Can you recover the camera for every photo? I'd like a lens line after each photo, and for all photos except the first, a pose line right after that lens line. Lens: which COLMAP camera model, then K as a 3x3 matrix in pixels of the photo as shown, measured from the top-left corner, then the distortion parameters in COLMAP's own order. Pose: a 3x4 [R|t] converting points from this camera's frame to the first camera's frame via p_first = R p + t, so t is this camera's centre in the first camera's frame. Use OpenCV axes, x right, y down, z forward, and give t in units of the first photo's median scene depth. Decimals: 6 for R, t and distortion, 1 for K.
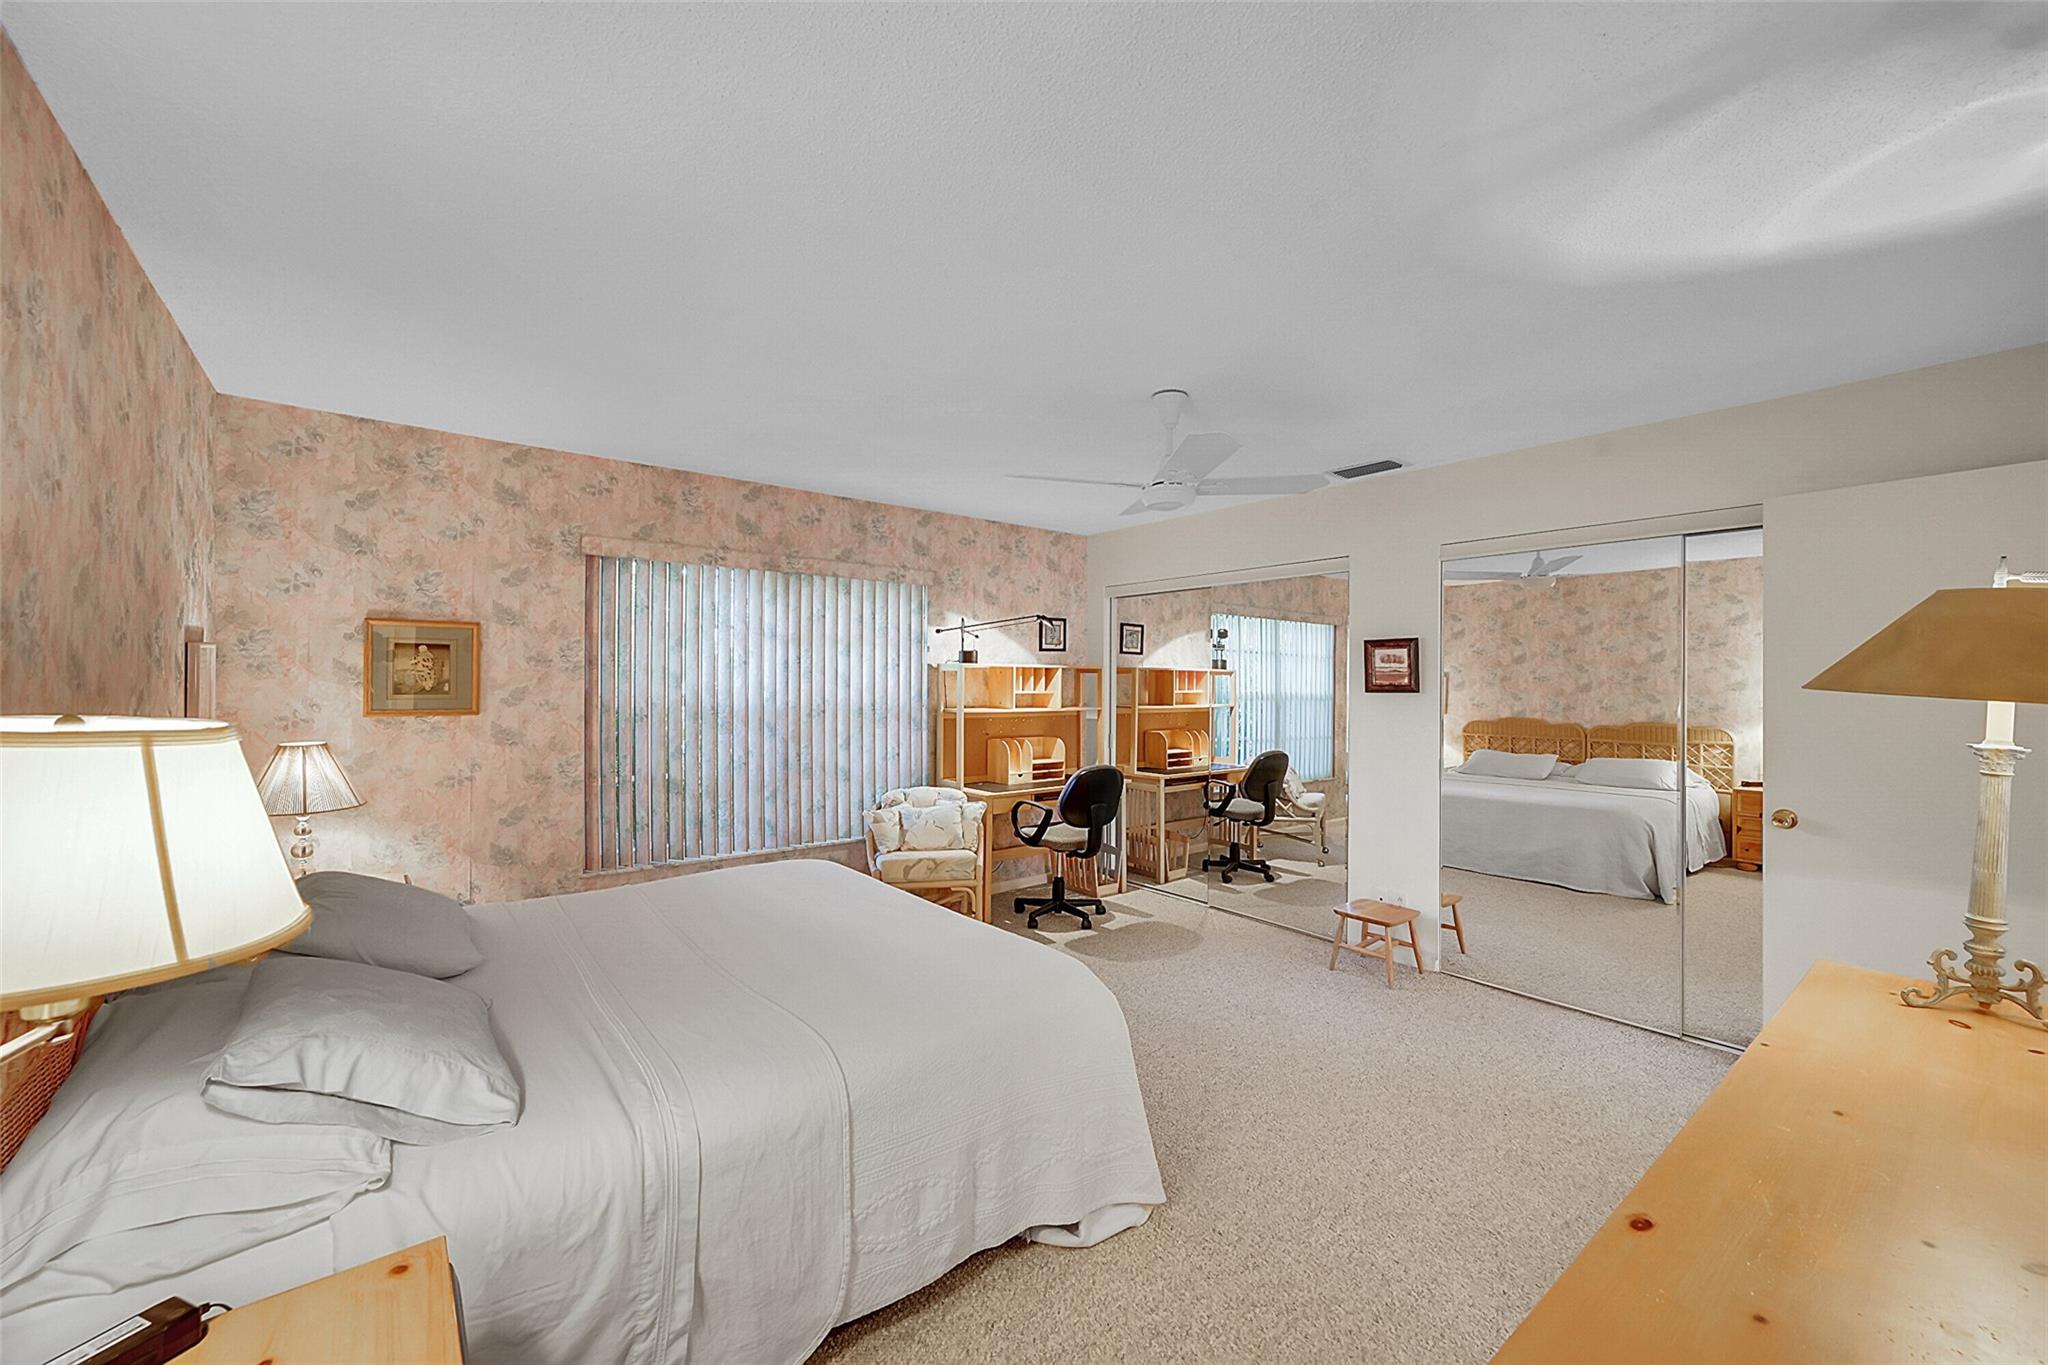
lens RADIAL K [[798.4, 0, 1035.1], [0, 798.4, 679.7], [0, 0, 1]] dist [0.000904, 0.000116]
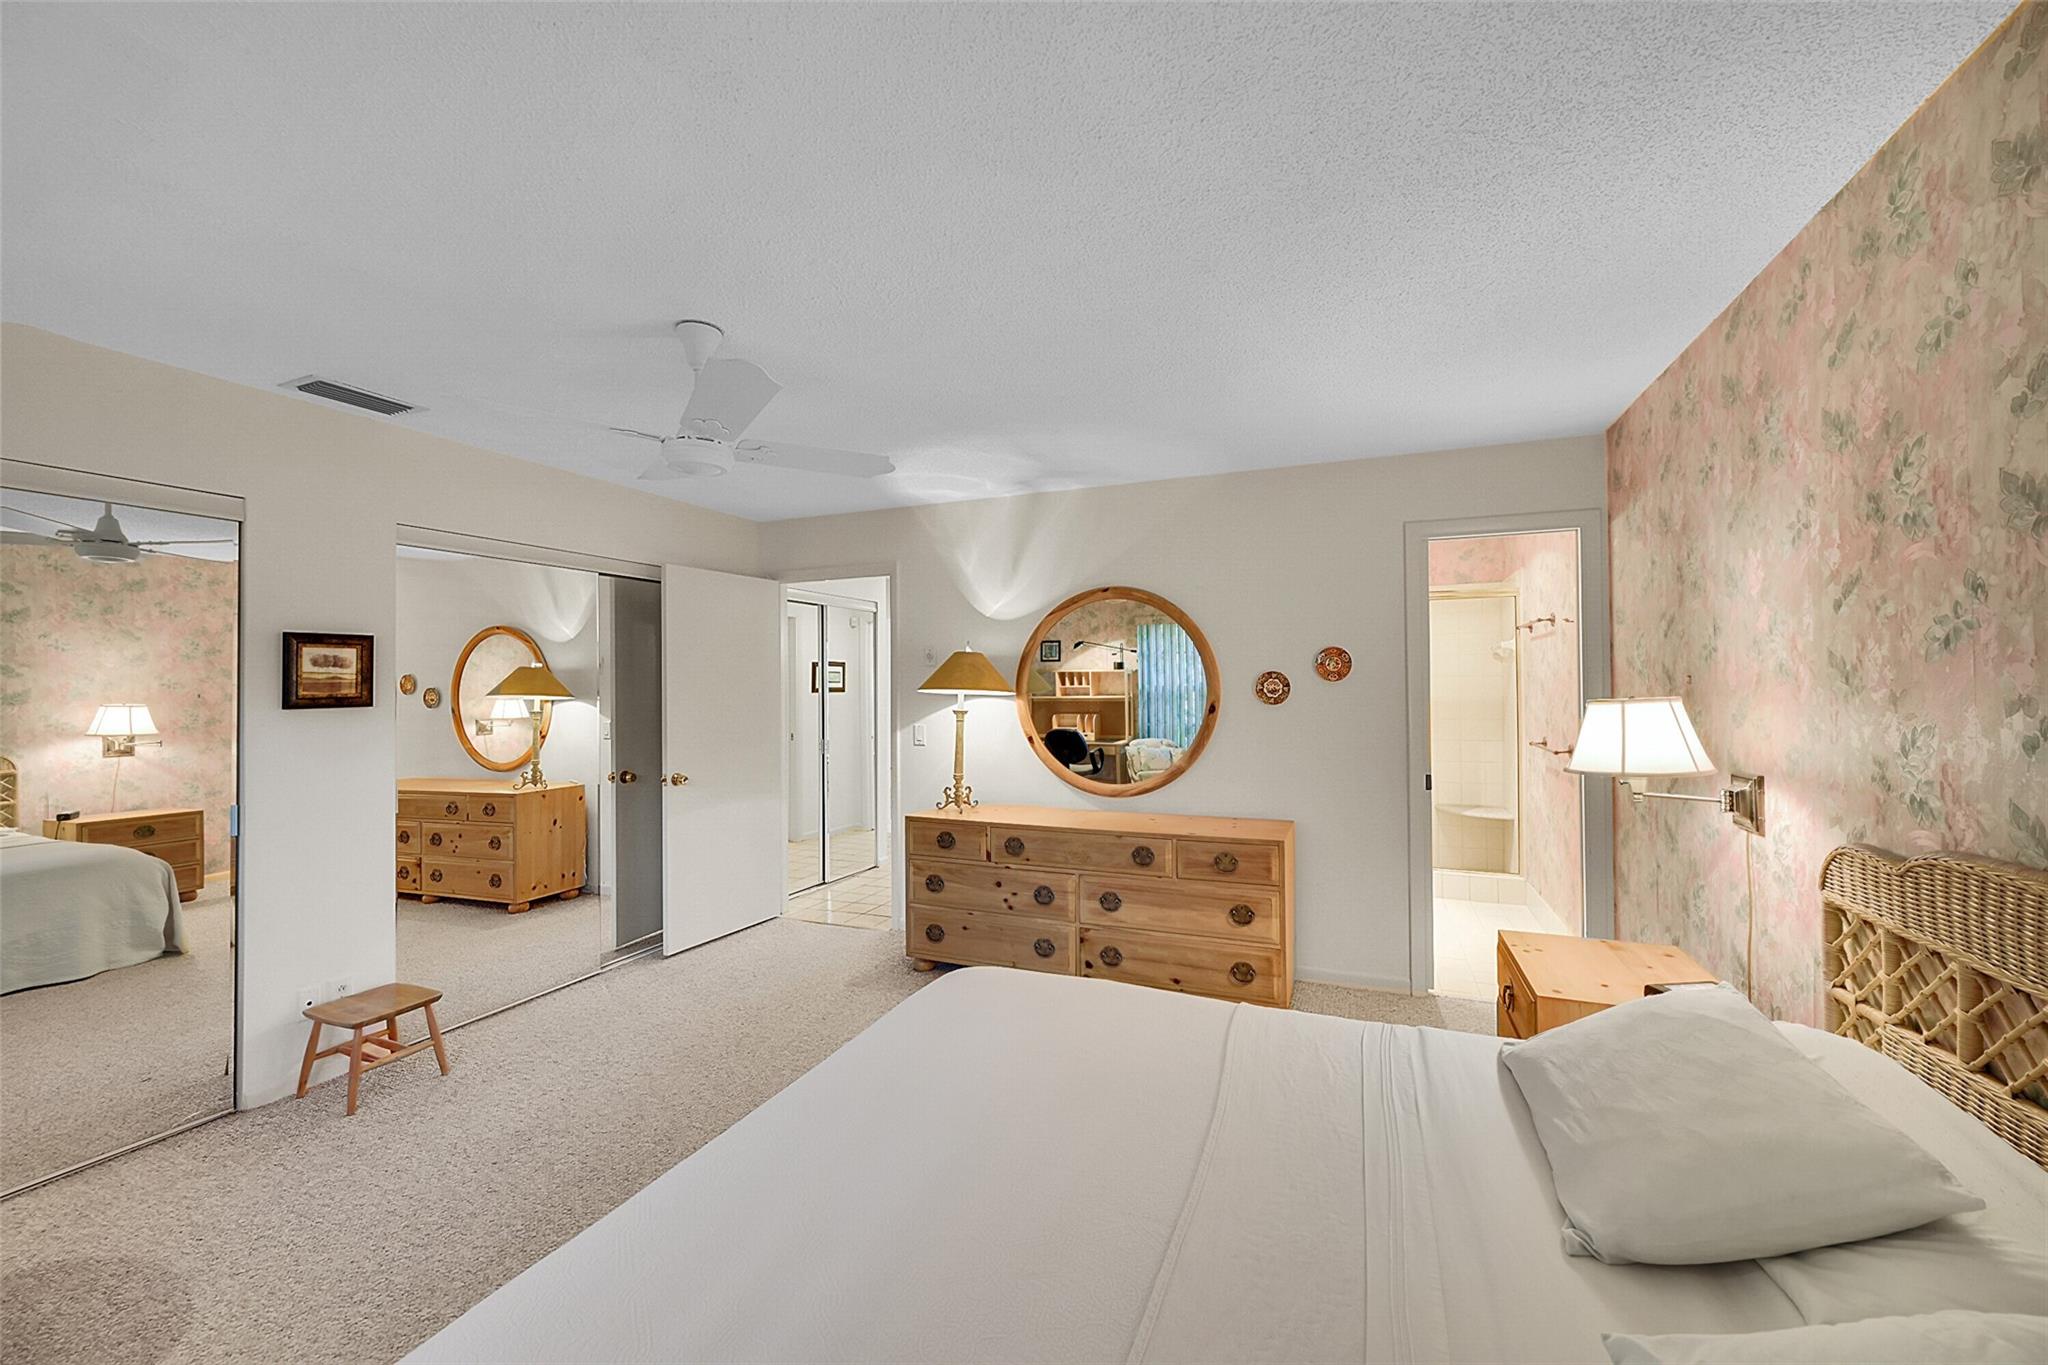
lens RADIAL K [[798.4, 0, 1033.3], [0, 798.4, 680.8], [0, 0, 1]] dist [0.000904, 0.000116]
pose [[-0.473138, 0.005508, 0.880971, -0.489358], [0.006557, 0.999975, -0.002731, -0.002185], [-0.880964, 0.004485, -0.473162, 0.774876]]
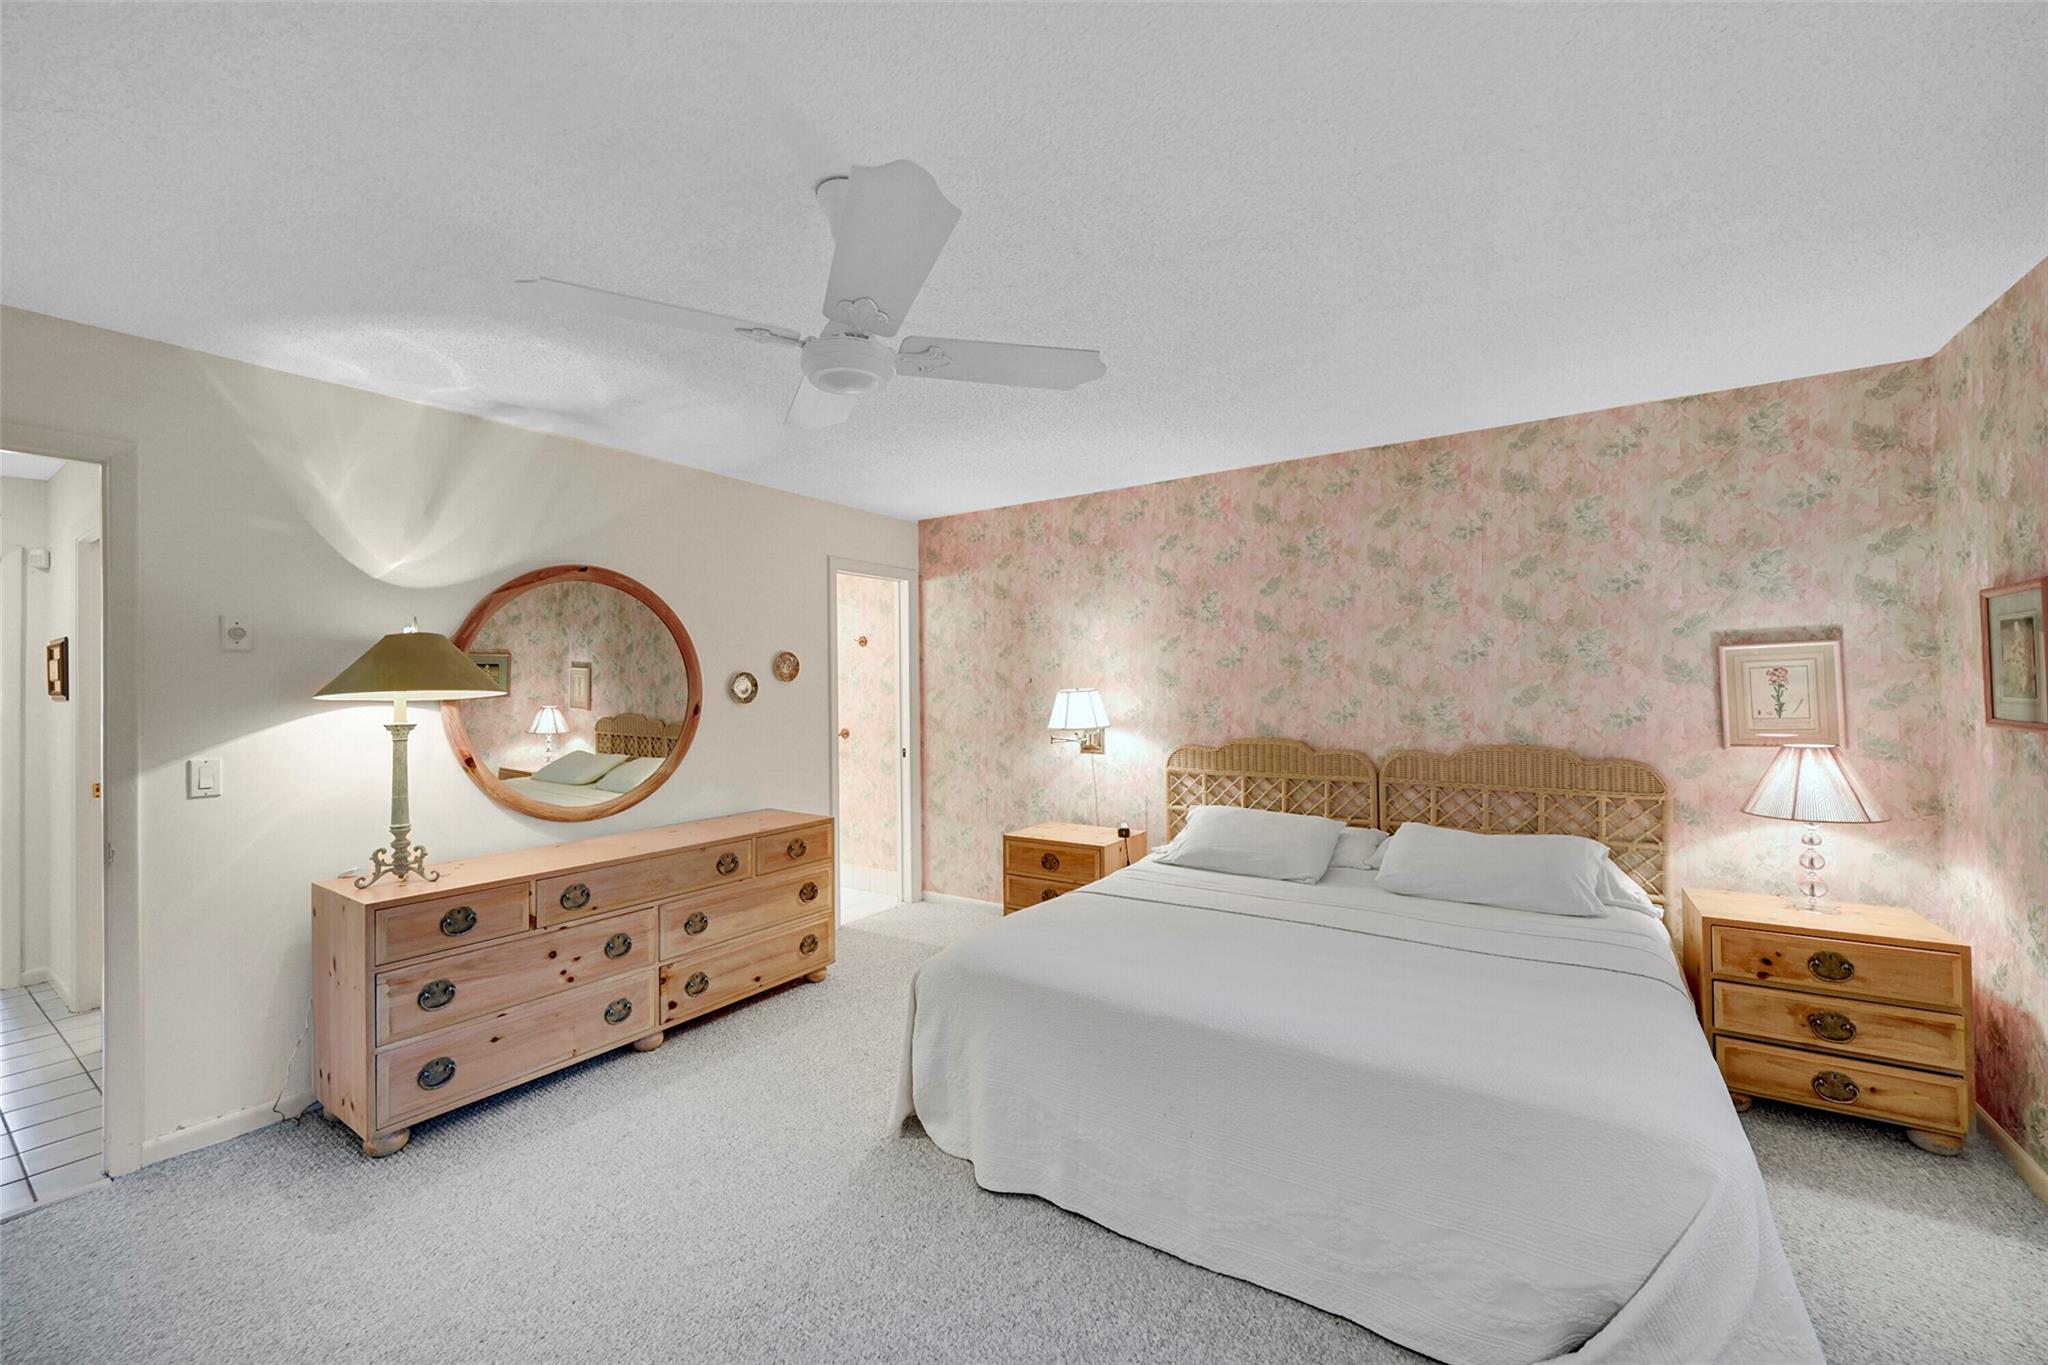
lens RADIAL K [[798.4, 0, 1027.9], [0, 798.4, 678.6], [0, 0, 1]] dist [0.000904, 0.000116]
pose [[-0.961029, 0.005136, -0.276401, 0.141828], [0.007167, 0.999954, -0.006340, 0.002730], [0.276355, -0.008074, -0.961022, 1.139621]]
